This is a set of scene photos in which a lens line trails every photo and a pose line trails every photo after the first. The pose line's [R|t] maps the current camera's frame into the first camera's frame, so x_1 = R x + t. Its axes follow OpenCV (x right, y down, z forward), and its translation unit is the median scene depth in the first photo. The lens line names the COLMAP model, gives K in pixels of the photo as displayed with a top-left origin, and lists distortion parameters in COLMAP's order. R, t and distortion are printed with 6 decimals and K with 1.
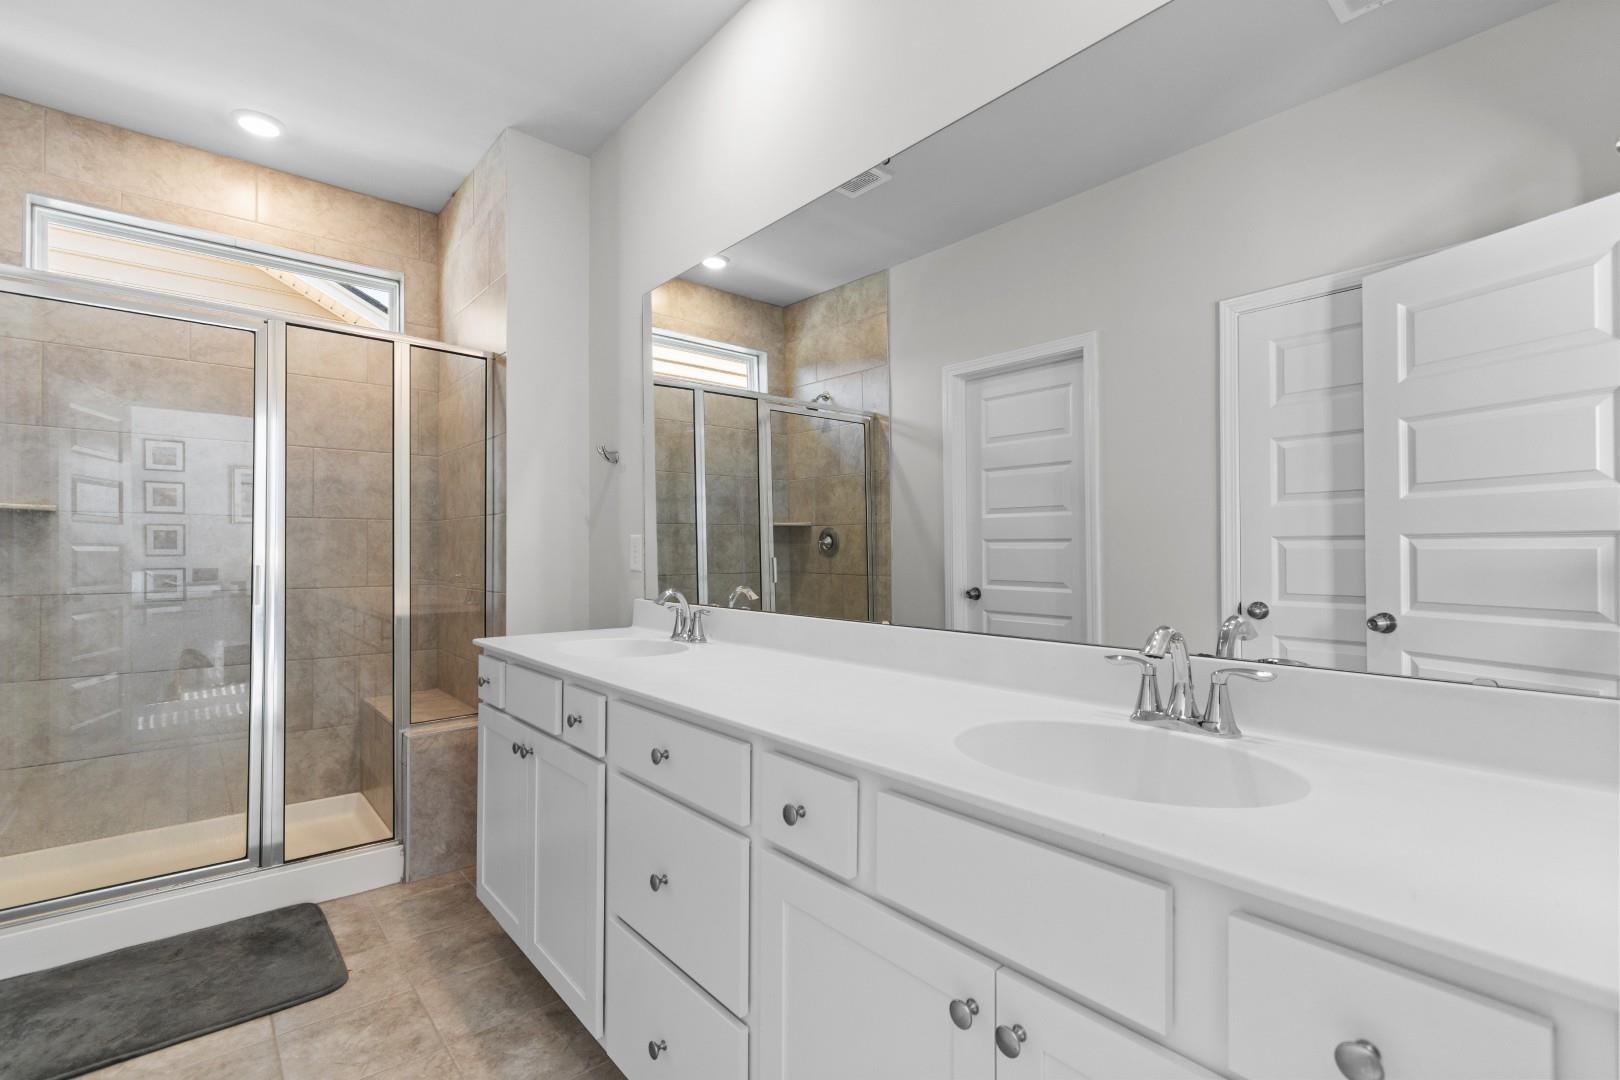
lens RADIAL K [[712.5, 0, 809.6], [0, 712.5, 538.4], [0, 0, 1]] dist [0.003247, -0.000452]
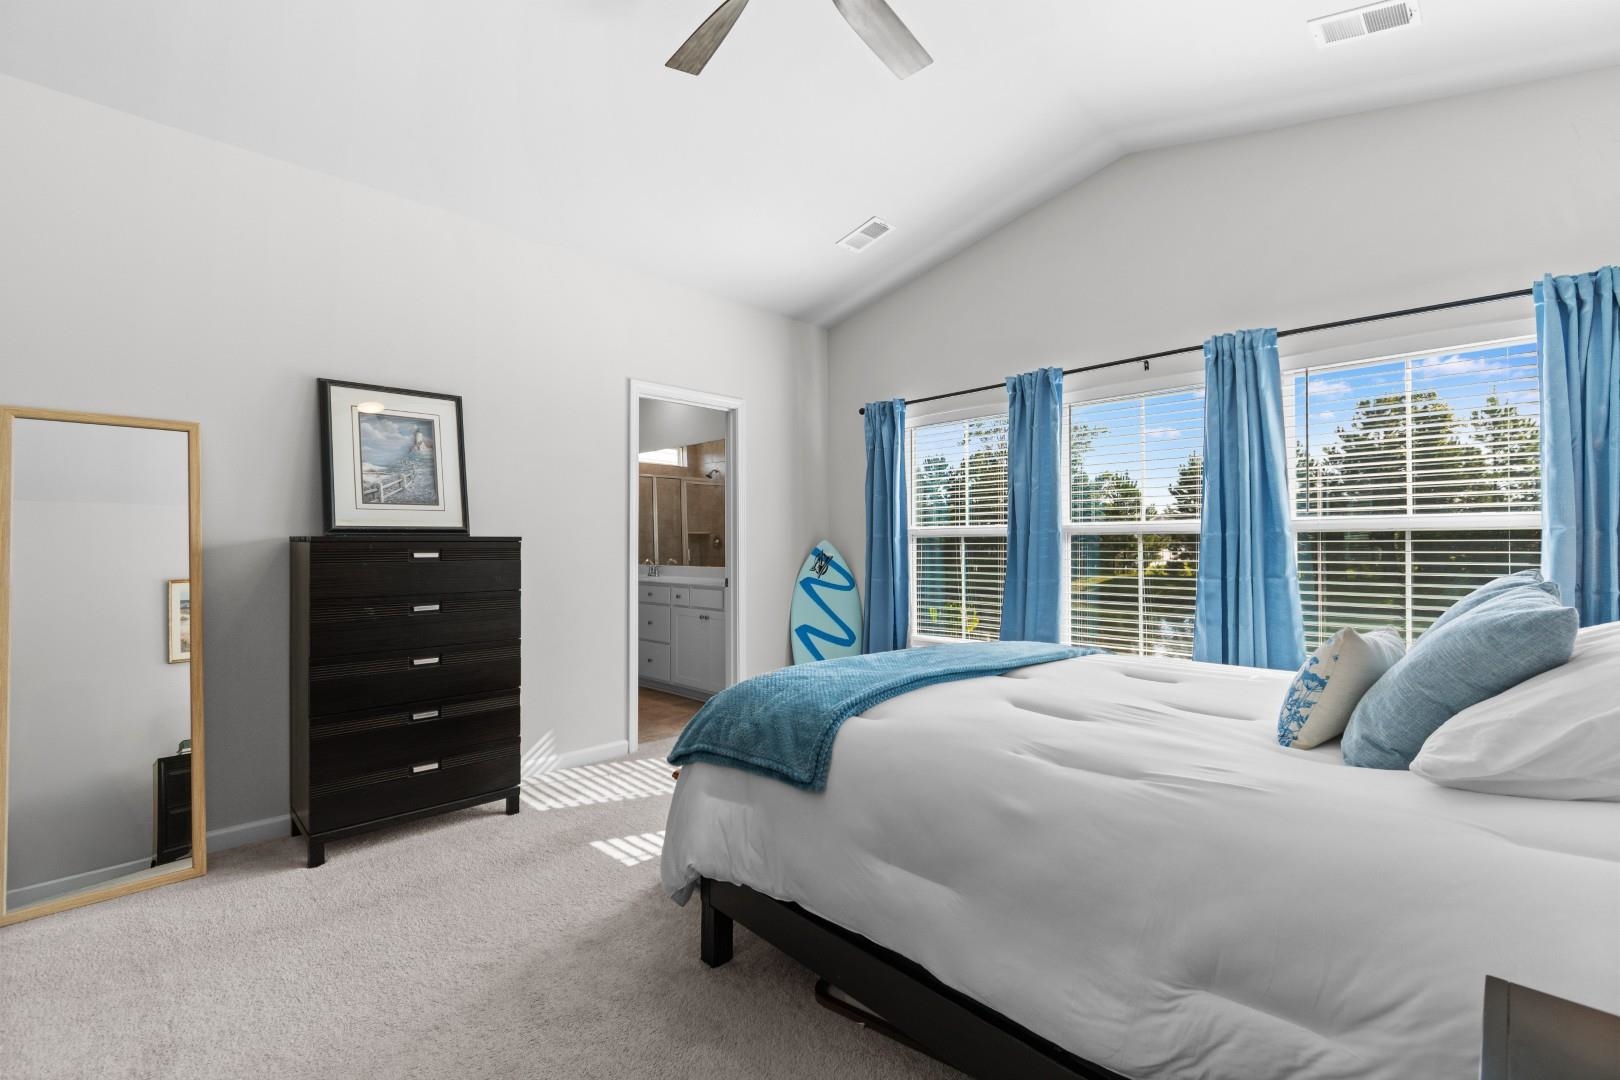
lens RADIAL K [[712.5, 0, 816.4], [0, 712.5, 540.8], [0, 0, 1]] dist [0.003247, -0.000452]
pose [[0.996553, -0.008060, 0.082561, 0.160263], [0.007376, 0.999936, 0.008585, -0.013154], [-0.082625, -0.007947, 0.996549, -1.223231]]
